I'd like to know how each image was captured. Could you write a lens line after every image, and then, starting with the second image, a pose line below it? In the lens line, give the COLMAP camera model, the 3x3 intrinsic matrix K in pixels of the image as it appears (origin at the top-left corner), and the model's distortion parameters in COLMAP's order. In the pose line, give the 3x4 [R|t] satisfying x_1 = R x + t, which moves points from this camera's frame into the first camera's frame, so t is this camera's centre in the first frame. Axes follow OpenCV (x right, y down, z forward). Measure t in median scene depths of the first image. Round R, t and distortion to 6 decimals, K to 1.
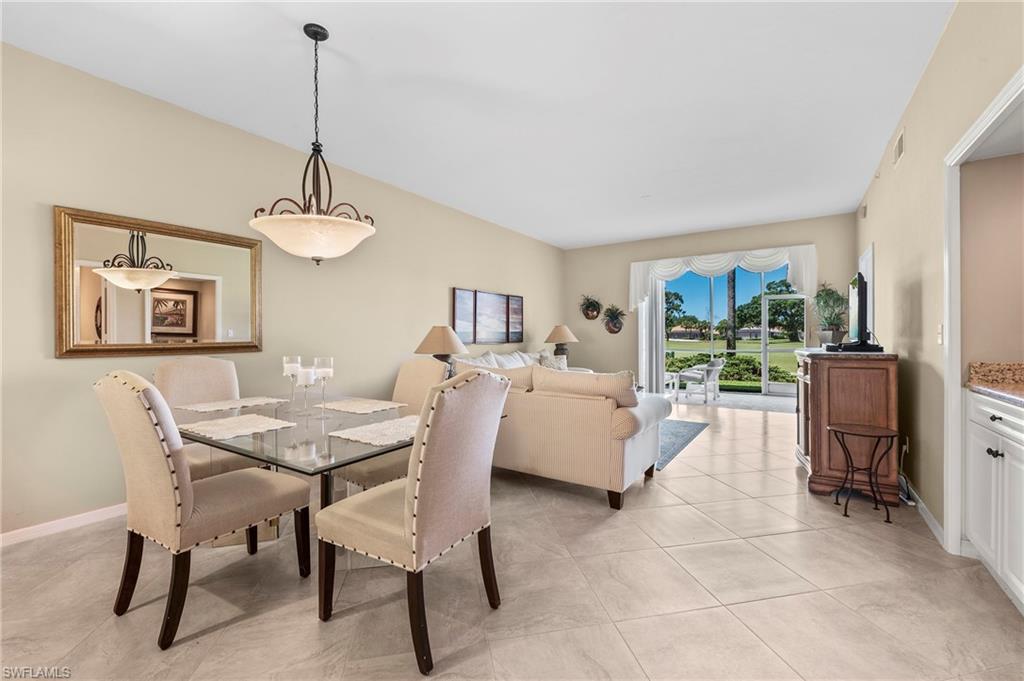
lens RADIAL K [[424.0, 0, 516.9], [0, 424.0, 343.0], [0, 0, 1]] dist [-0.006756, -0.000616]
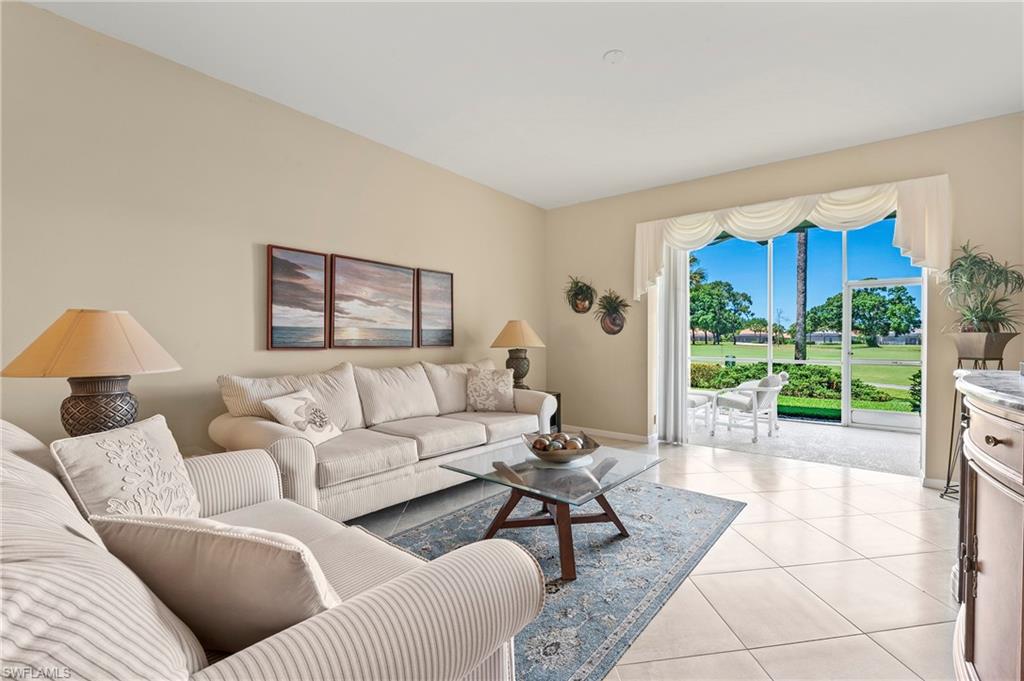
lens RADIAL K [[424.0, 0, 563.4], [0, 424.0, 342.9], [0, 0, 1]] dist [-0.006756, -0.000616]
pose [[0.998753, 0.011681, -0.048532, 0.180032], [-0.011862, 0.999924, -0.003444, -0.005713], [0.048488, 0.004016, 0.998816, 0.331176]]
